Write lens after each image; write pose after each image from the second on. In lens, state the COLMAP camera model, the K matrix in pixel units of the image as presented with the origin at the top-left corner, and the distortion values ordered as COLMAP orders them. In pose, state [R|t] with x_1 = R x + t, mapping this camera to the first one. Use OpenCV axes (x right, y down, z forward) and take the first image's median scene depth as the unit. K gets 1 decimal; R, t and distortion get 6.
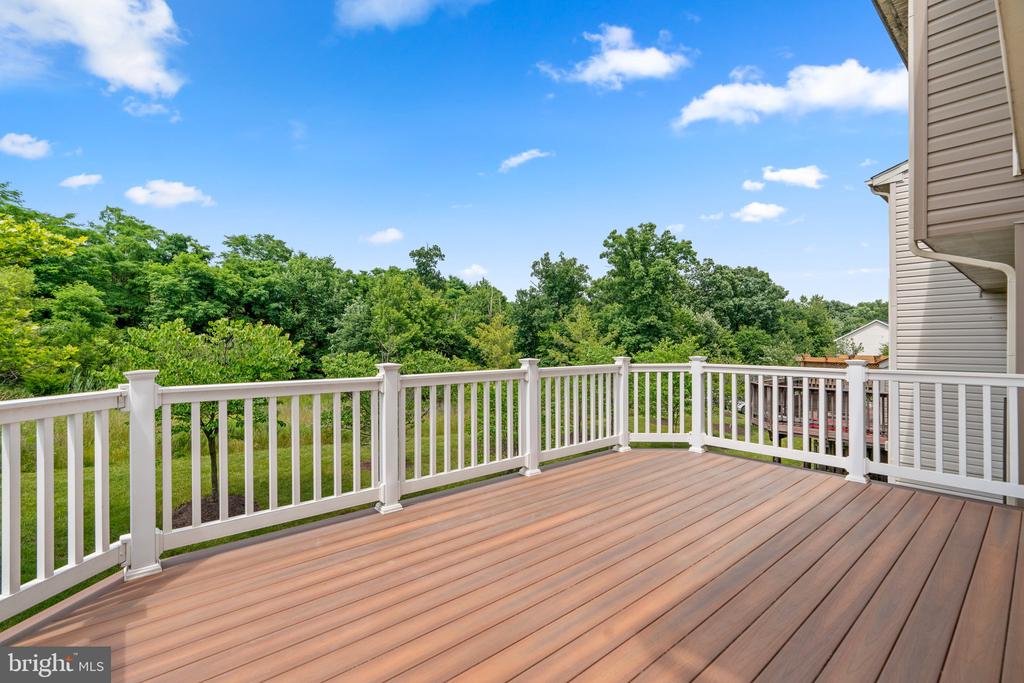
lens RADIAL K [[459.7, 0, 512.0], [0, 459.7, 341.5], [0, 0, 1]] dist [-0.012897, -0.000083]
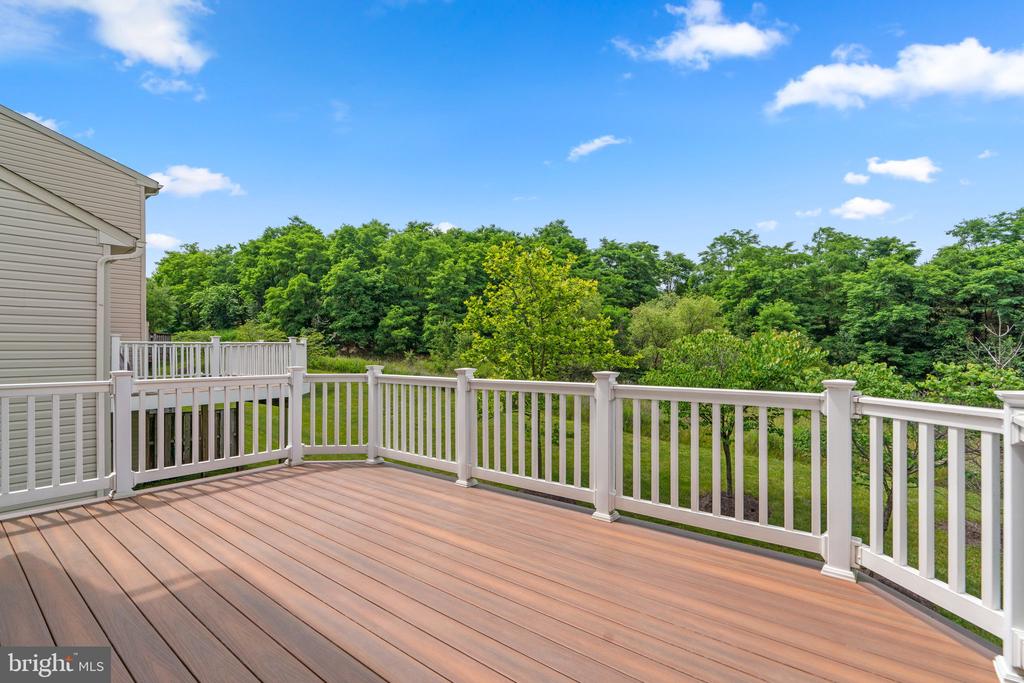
lens RADIAL K [[459.7, 0, 512.0], [0, 459.7, 341.5], [0, 0, 1]] dist [-0.012897, -0.000083]
pose [[0.202815, -0.019711, -0.979019, 0.688765], [0.002601, 0.999805, -0.019591, 0.000089], [0.979214, 0.001427, 0.202826, 0.600825]]
